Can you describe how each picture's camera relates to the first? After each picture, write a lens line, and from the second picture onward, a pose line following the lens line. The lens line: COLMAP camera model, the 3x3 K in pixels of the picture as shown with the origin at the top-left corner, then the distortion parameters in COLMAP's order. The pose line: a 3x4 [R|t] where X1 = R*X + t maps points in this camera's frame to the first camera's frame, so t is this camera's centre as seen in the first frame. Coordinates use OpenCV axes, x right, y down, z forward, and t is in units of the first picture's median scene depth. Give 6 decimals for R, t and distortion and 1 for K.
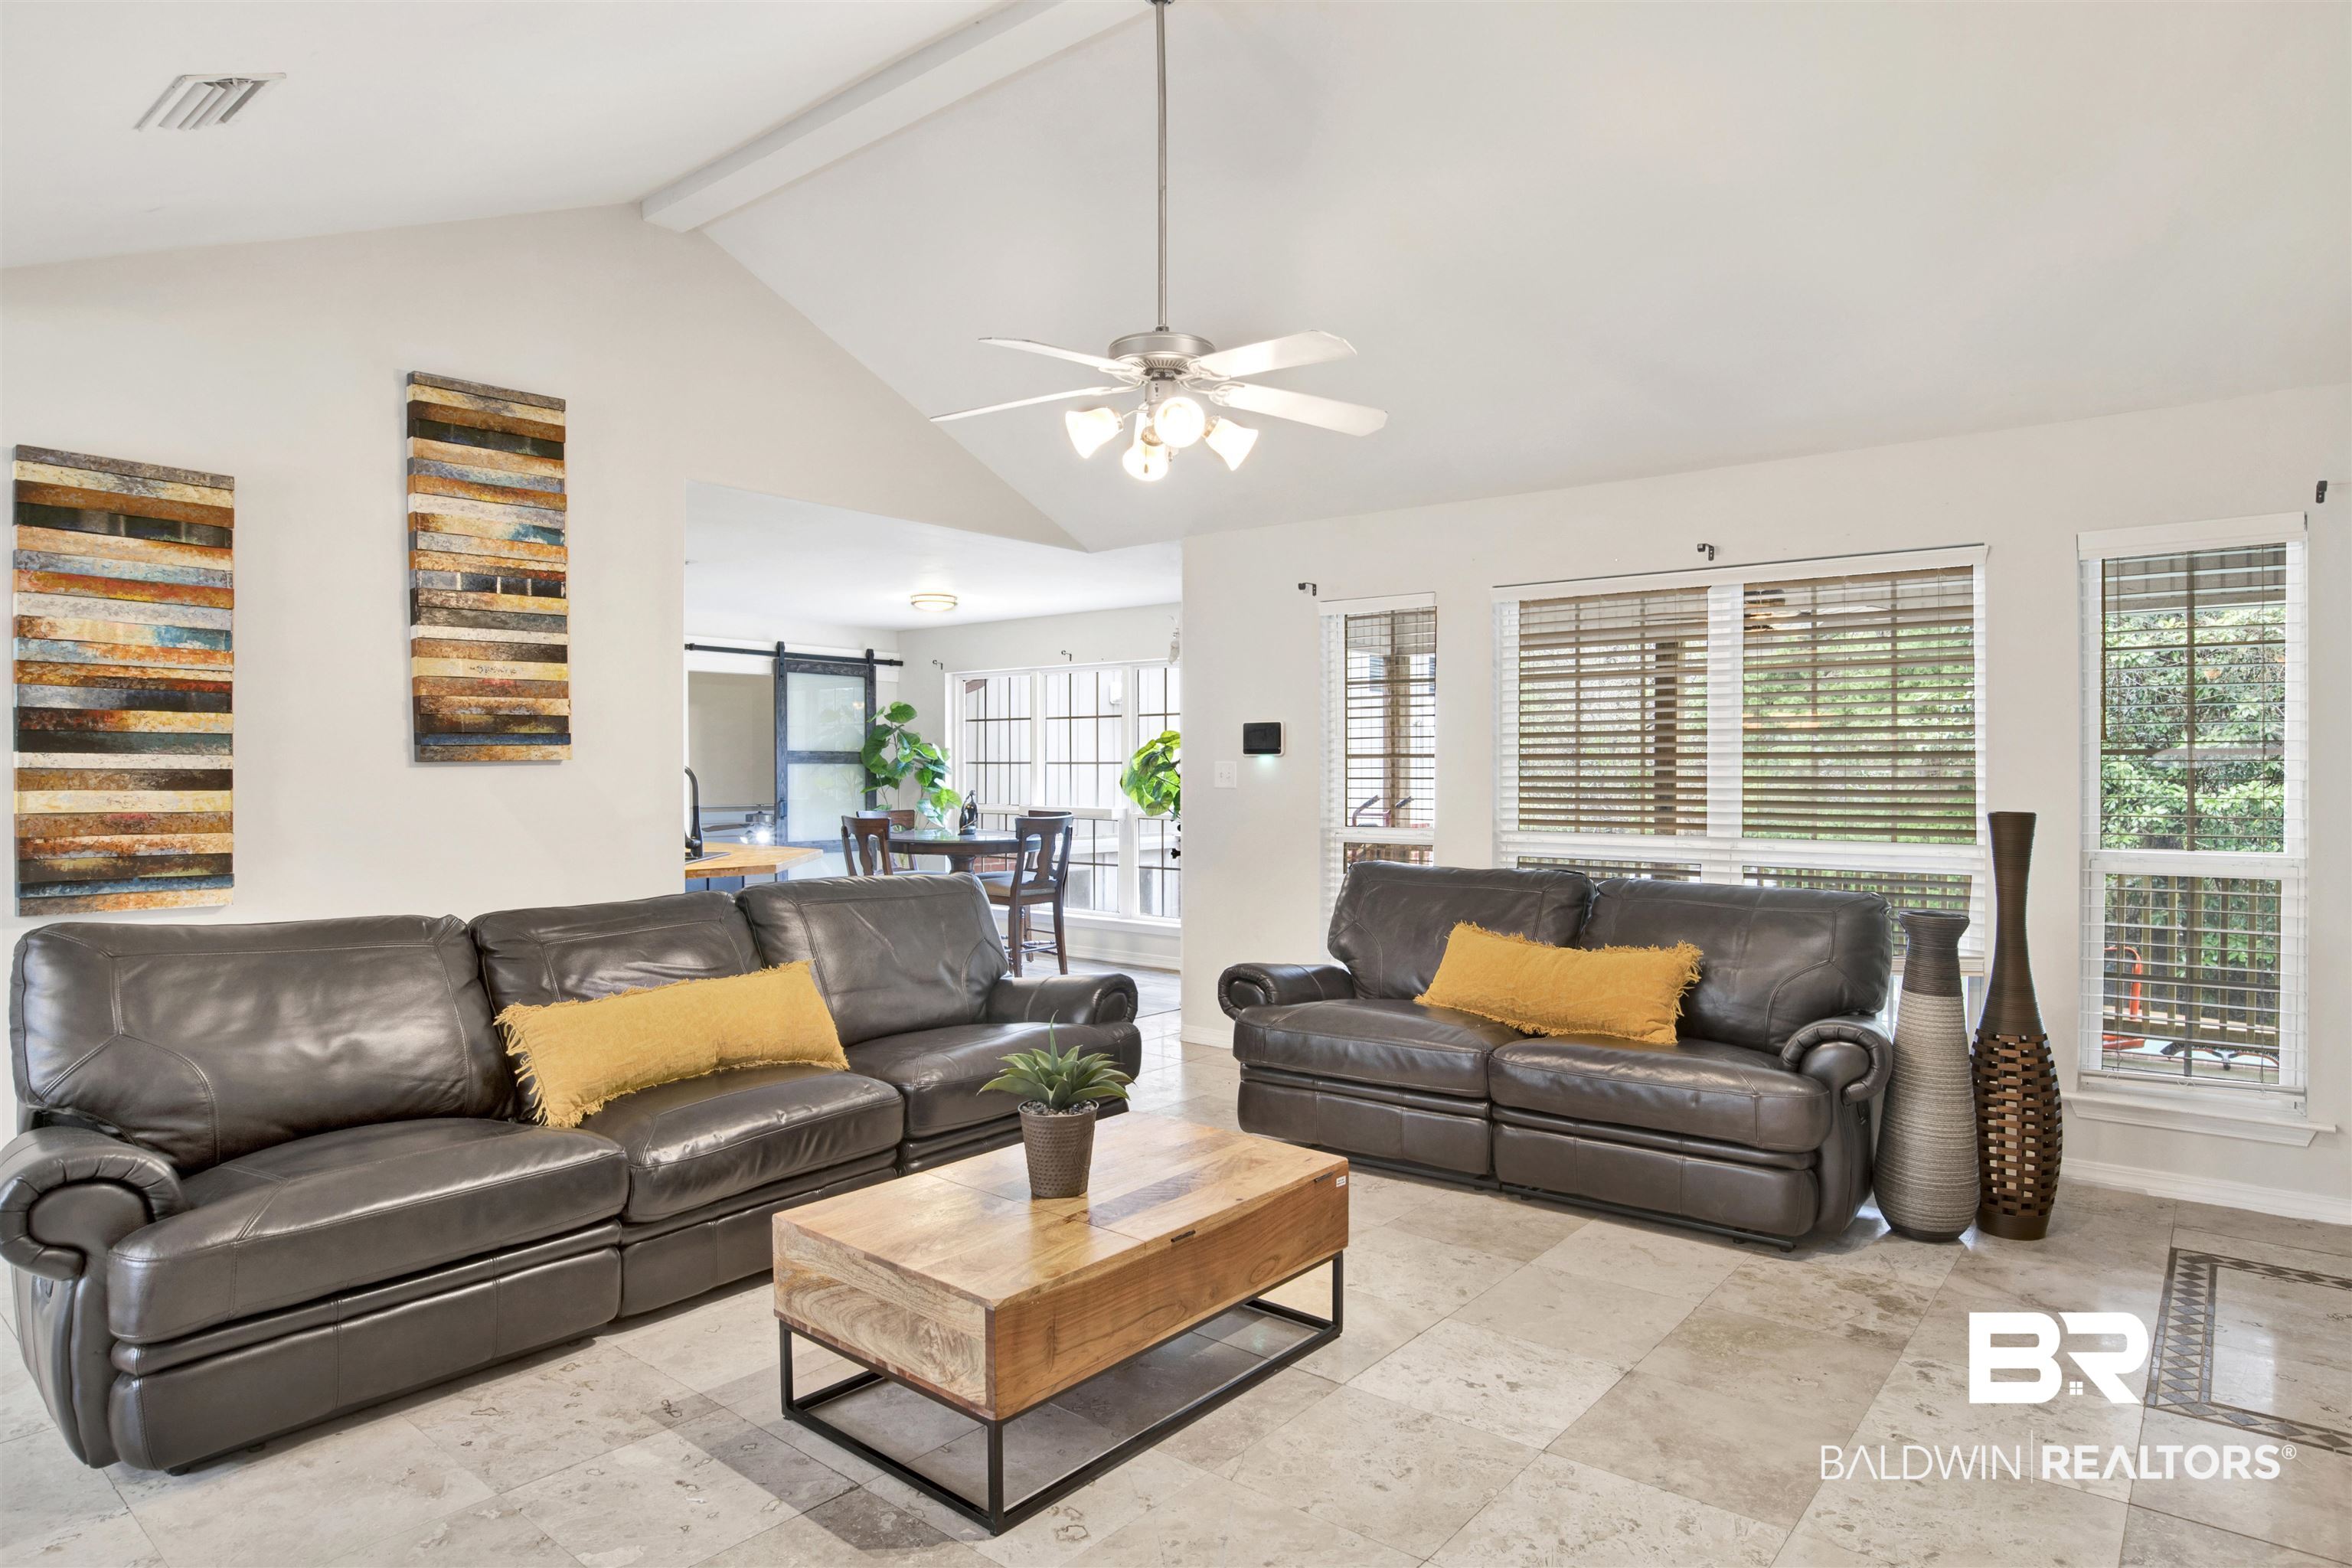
lens RADIAL K [[1305.5, 0, 1174.3], [0, 1305.5, 786.7], [0, 0, 1]] dist [-0.056464, 0.002751]
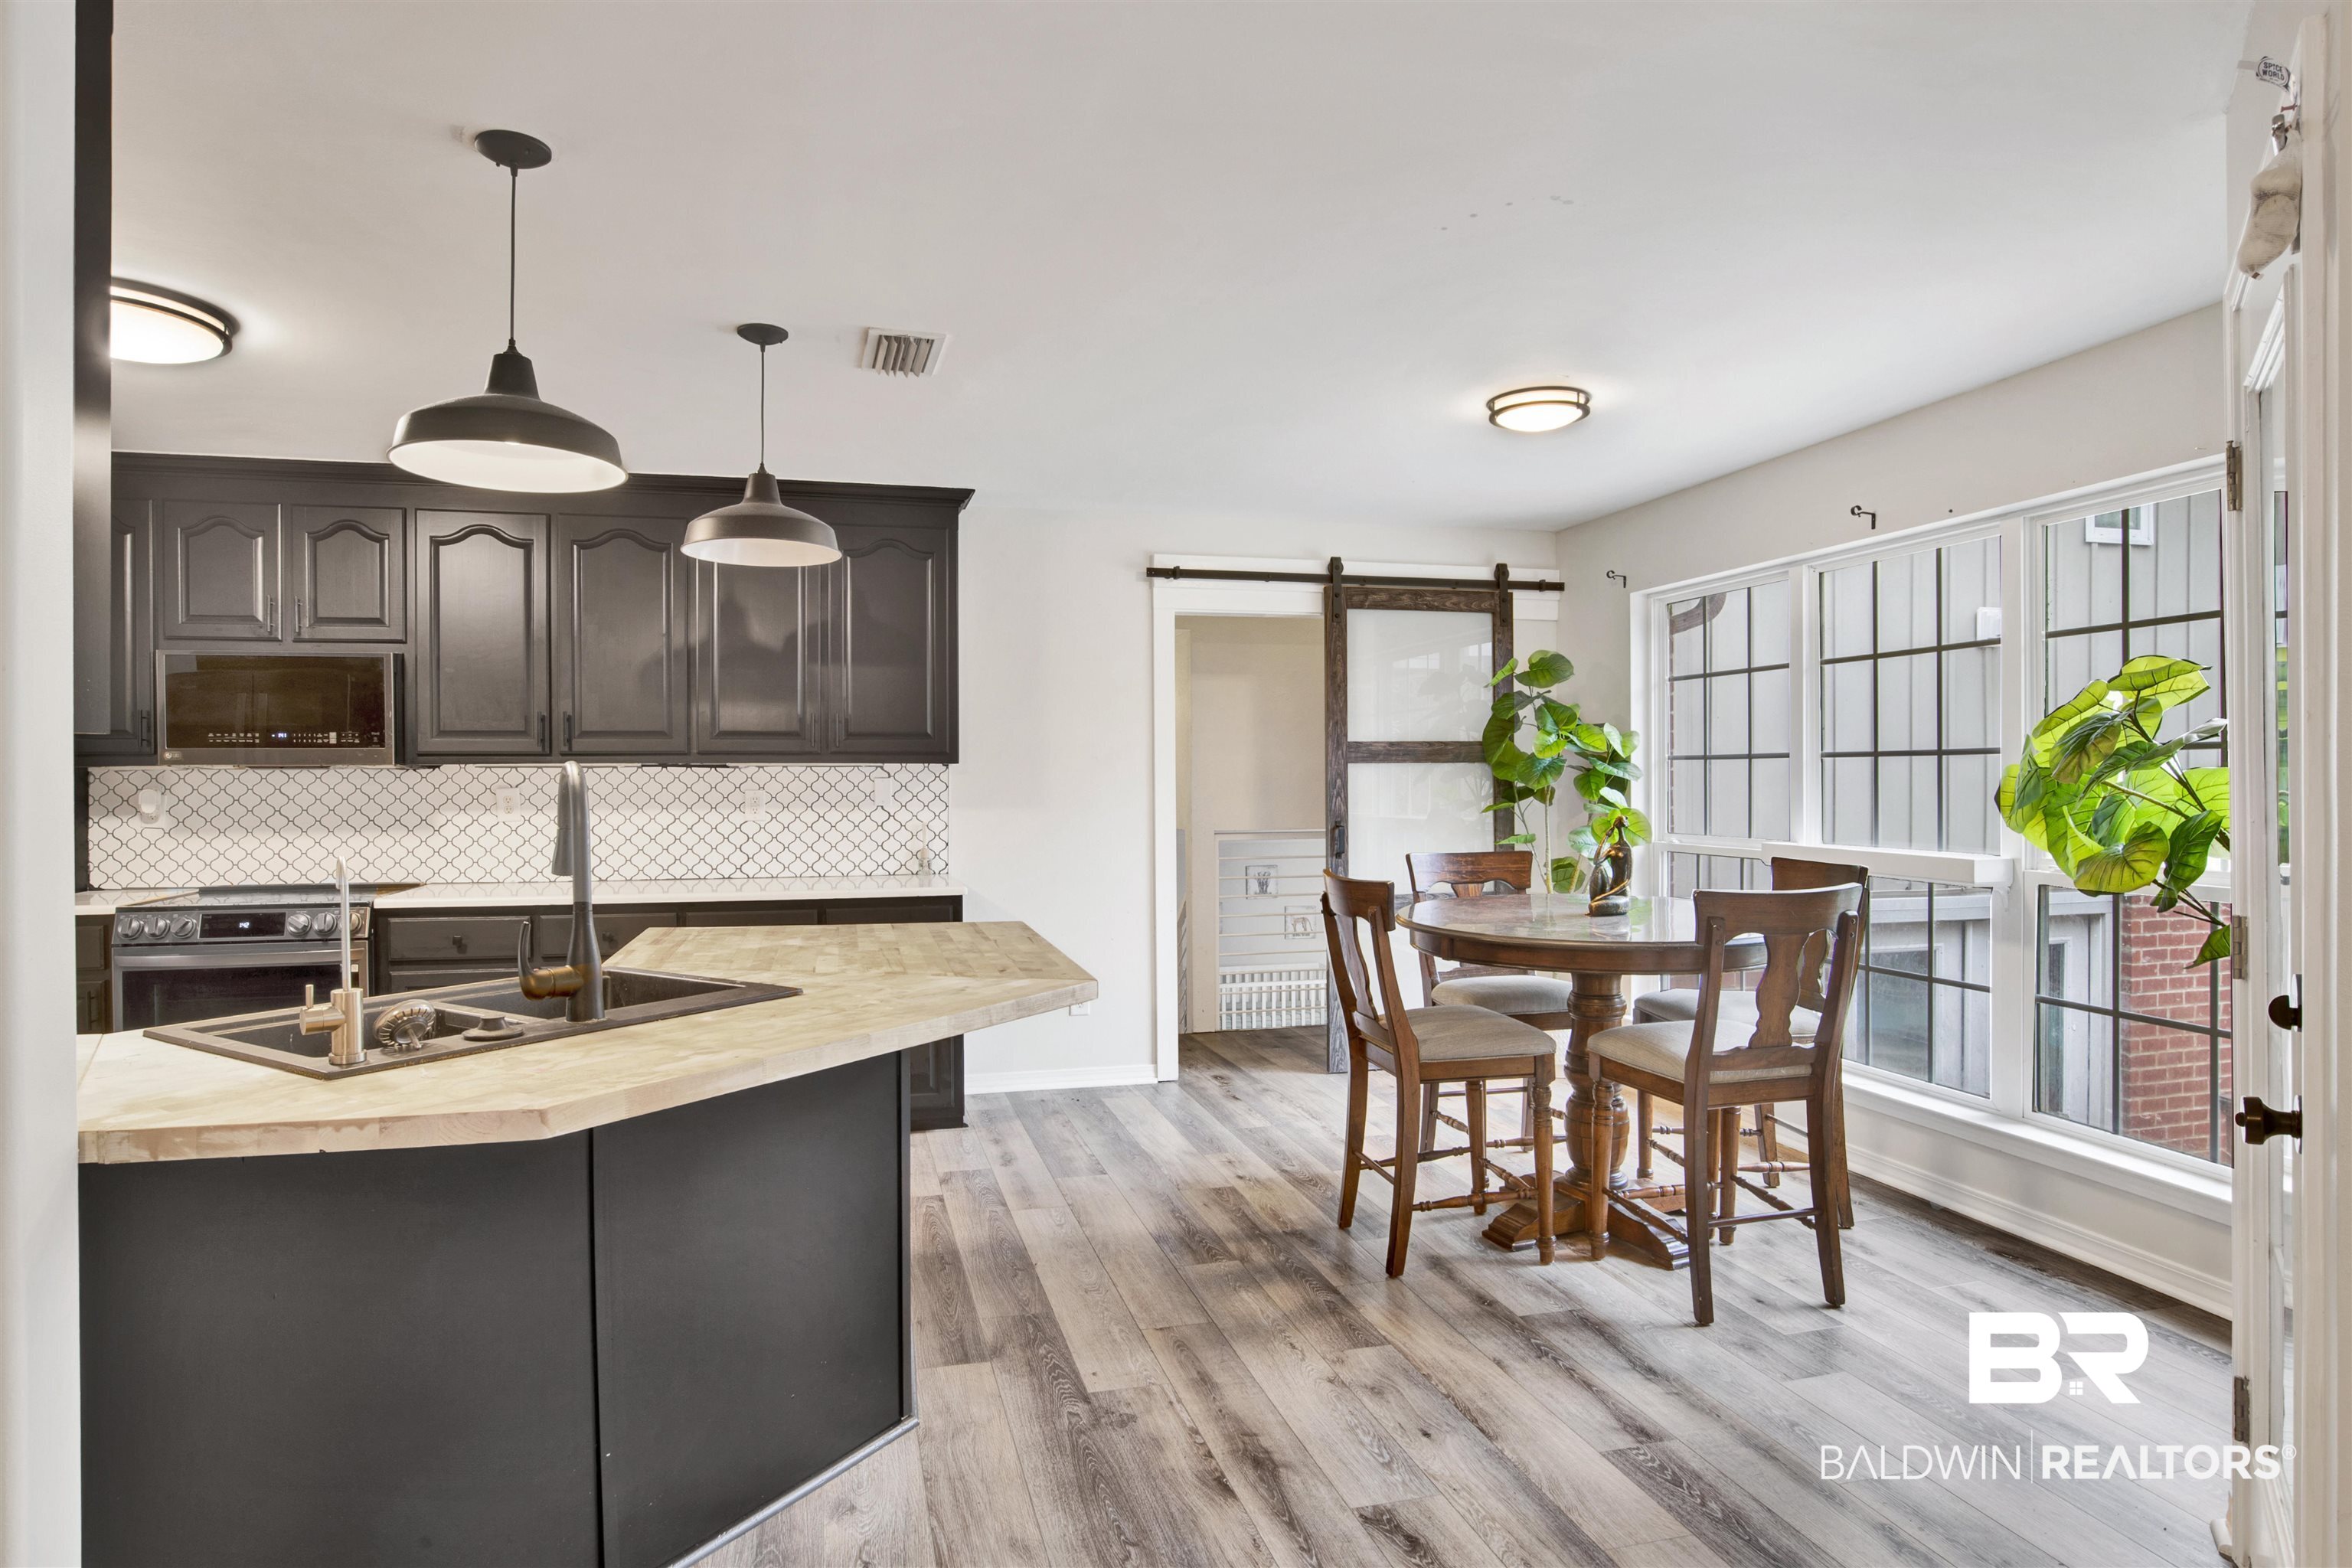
lens RADIAL K [[1305.5, 0, 1179.9], [0, 1305.5, 779.2], [0, 0, 1]] dist [-0.056464, 0.002751]
pose [[0.814077, -0.006945, -0.580715, -0.015523], [0.002601, 0.999962, -0.008313, -0.005595], [0.580751, 0.005257, 0.814065, 0.460906]]
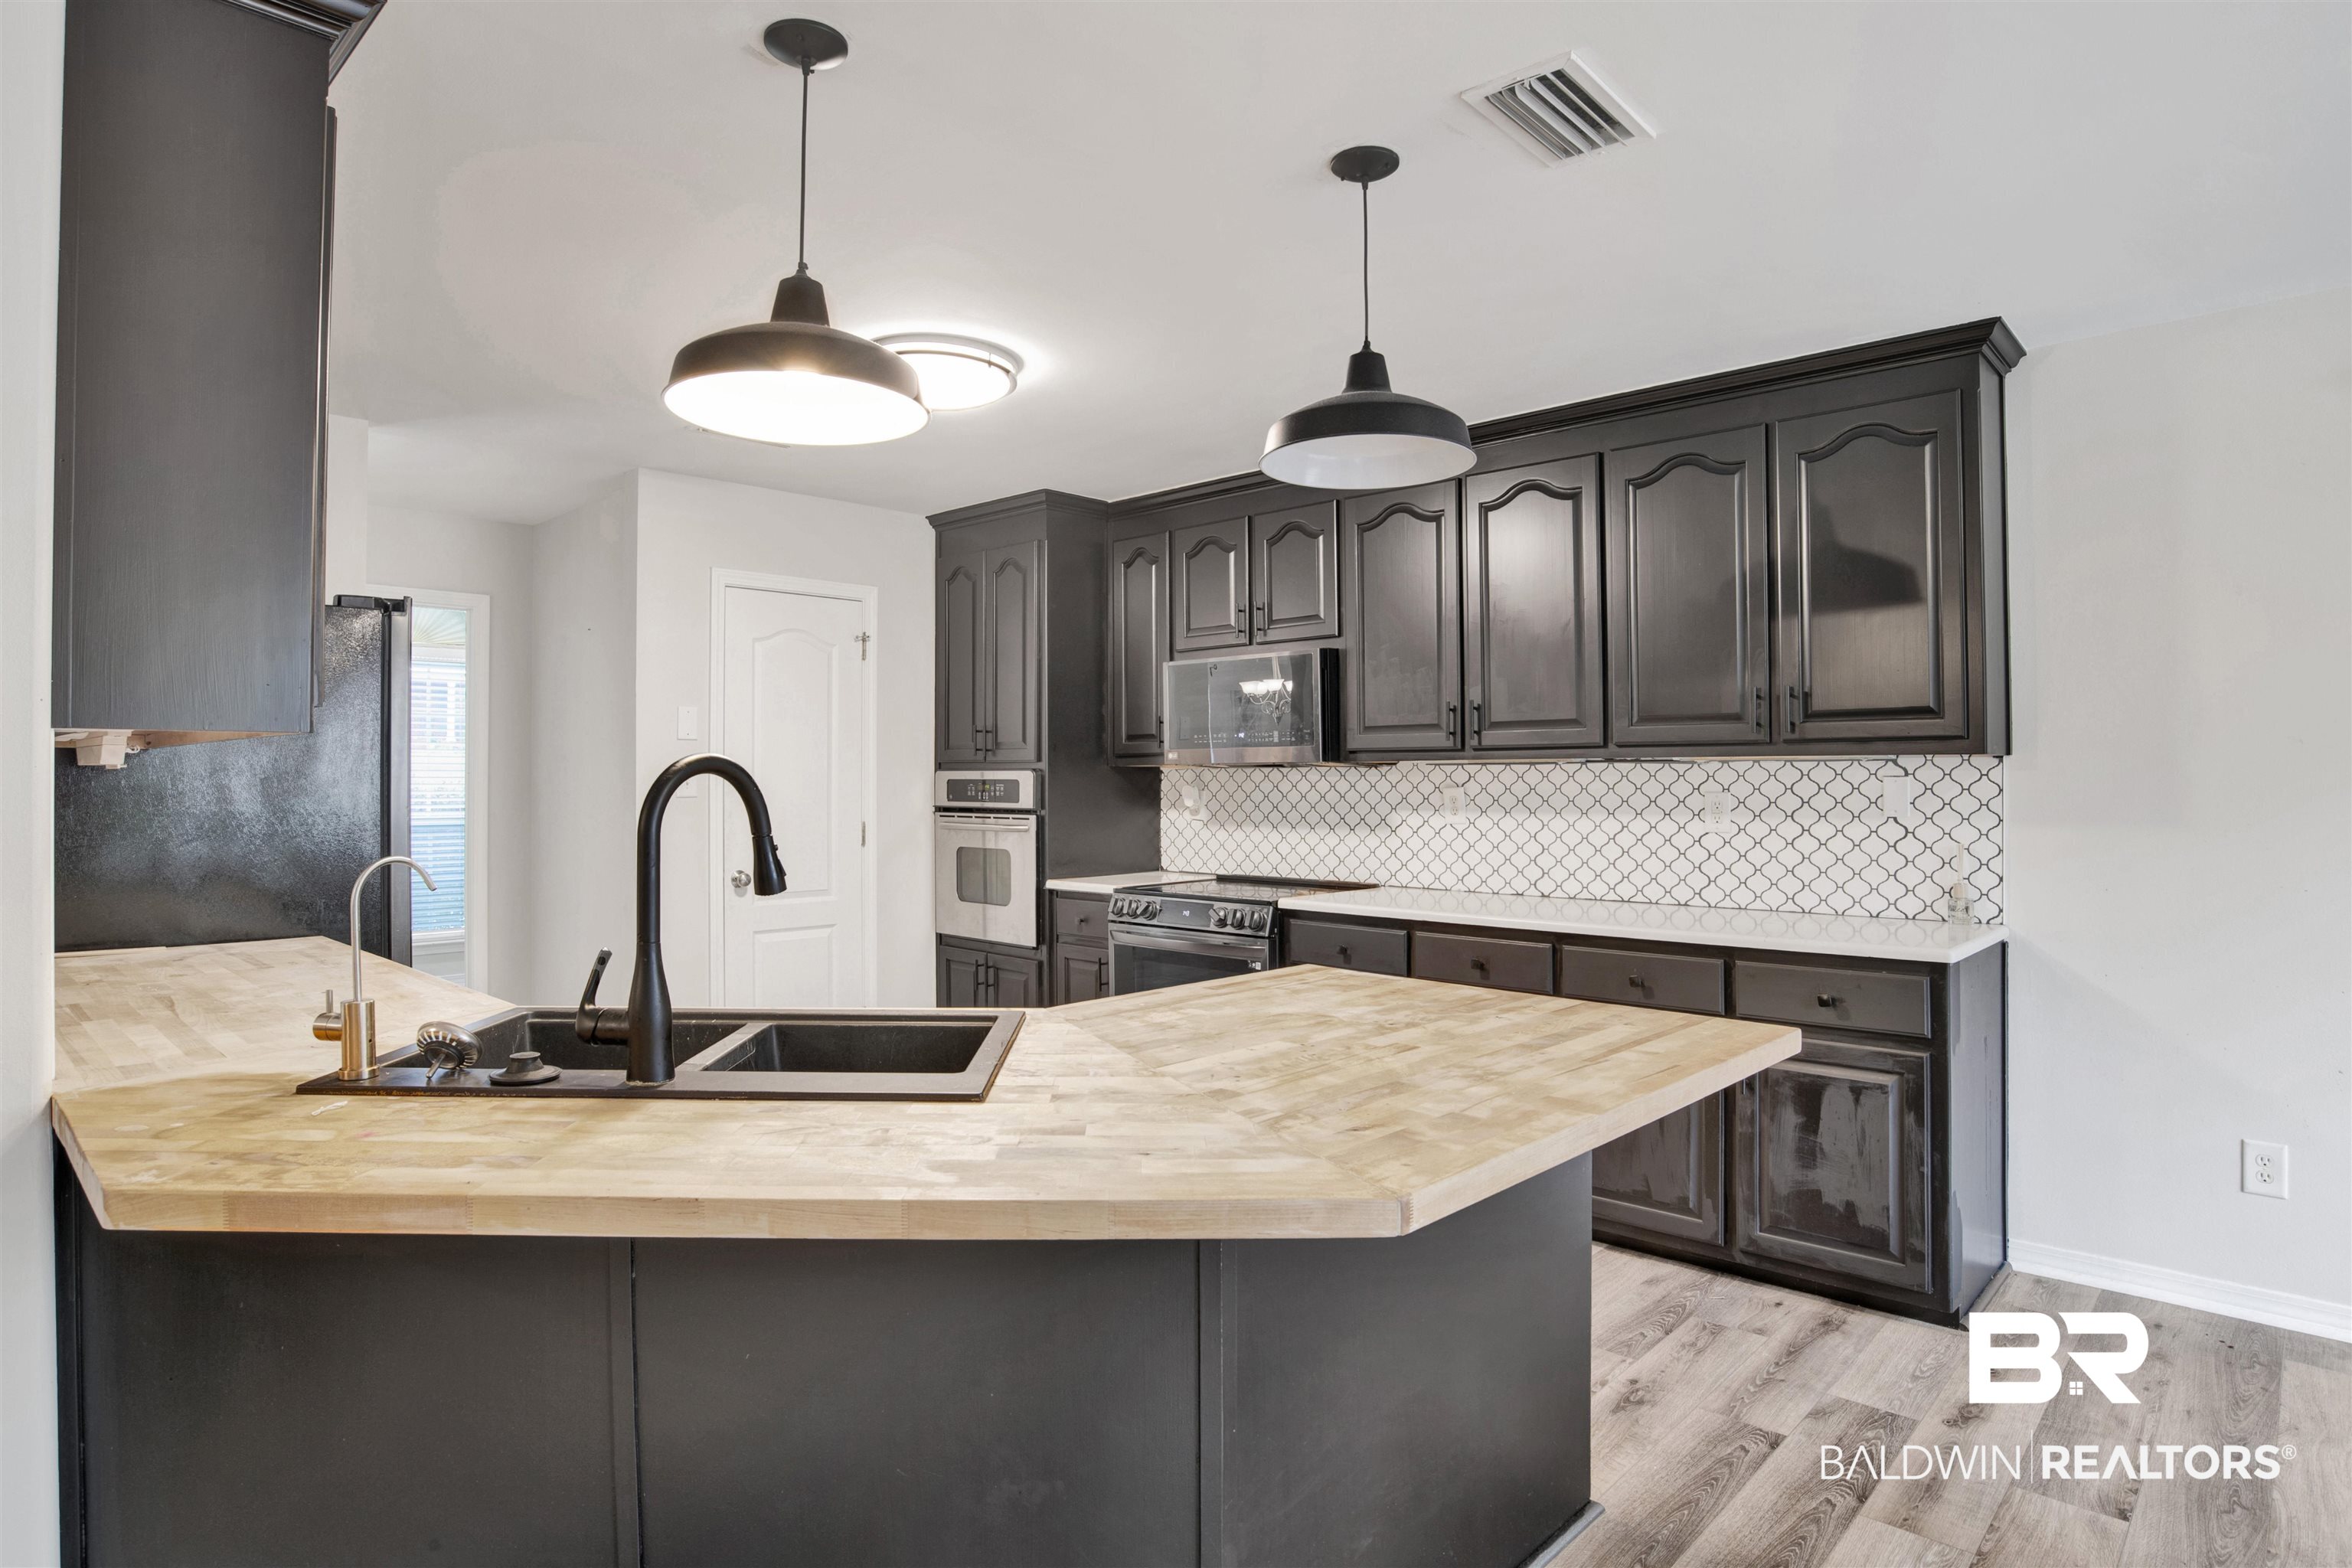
lens RADIAL K [[1286.5, 0, 1161.4], [0, 1286.5, 758.9], [0, 0, 1]] dist [-0.048289, 0.006570]
pose [[-0.067176, -0.021383, -0.997512, -0.054536], [-0.008736, 0.999745, -0.020842, -0.006669], [0.997703, 0.007314, -0.067346, 0.643363]]
